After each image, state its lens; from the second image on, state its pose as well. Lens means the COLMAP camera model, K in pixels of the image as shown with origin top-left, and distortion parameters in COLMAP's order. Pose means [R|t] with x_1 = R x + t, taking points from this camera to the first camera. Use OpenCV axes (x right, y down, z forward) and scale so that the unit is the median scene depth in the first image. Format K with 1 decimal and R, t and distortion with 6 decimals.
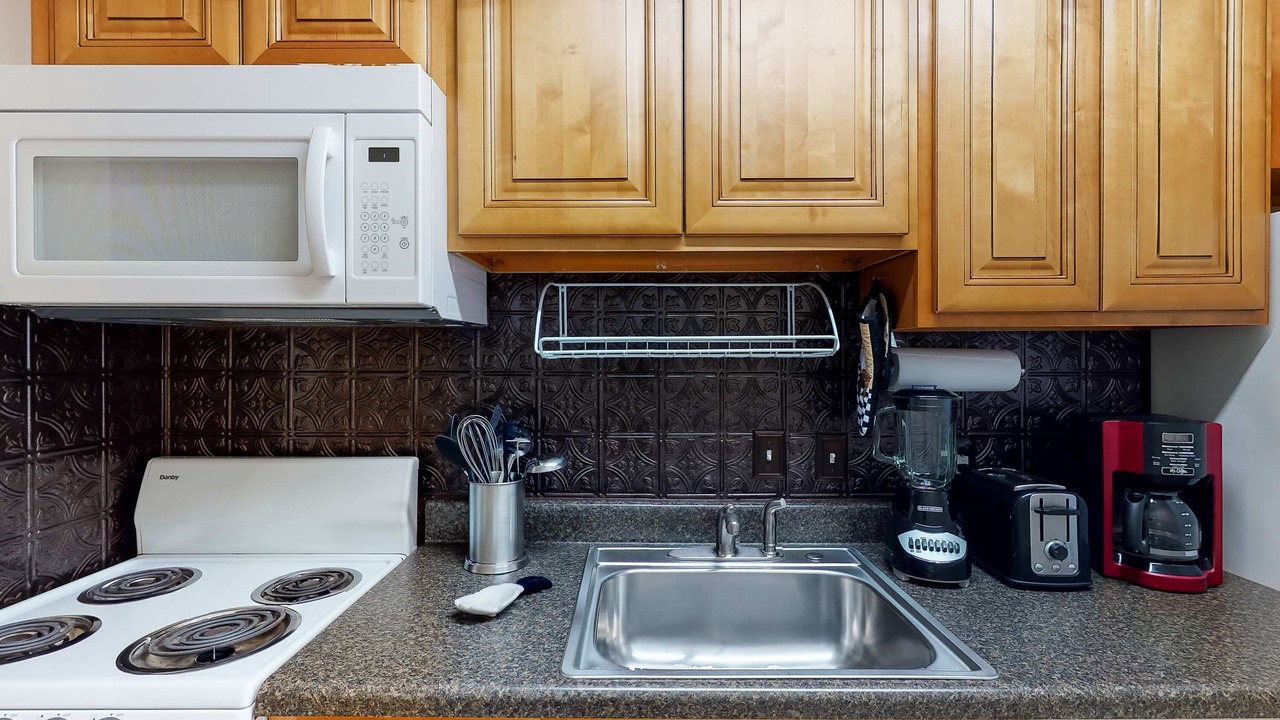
lens RADIAL K [[576.1, 0, 640.3], [0, 576.1, 351.6], [0, 0, 1]] dist [-0.000678, -0.000079]
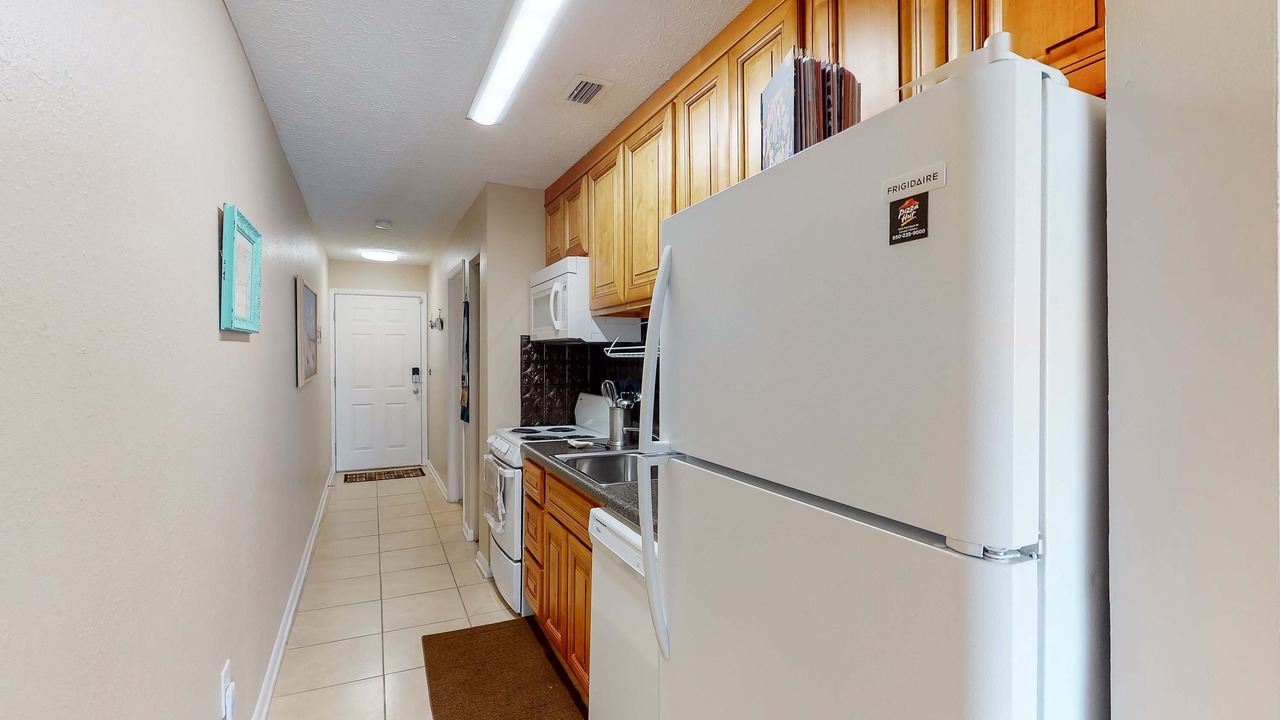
lens RADIAL K [[565.3, 0, 637.7], [0, 565.3, 357.0], [0, 0, 1]] dist [-0.000938, 0.000130]
pose [[0.418874, 0.003271, -0.908038, 1.594084], [-0.002735, 0.999994, 0.002341, 0.004219], [0.908040, 0.001502, 0.418880, 0.081759]]
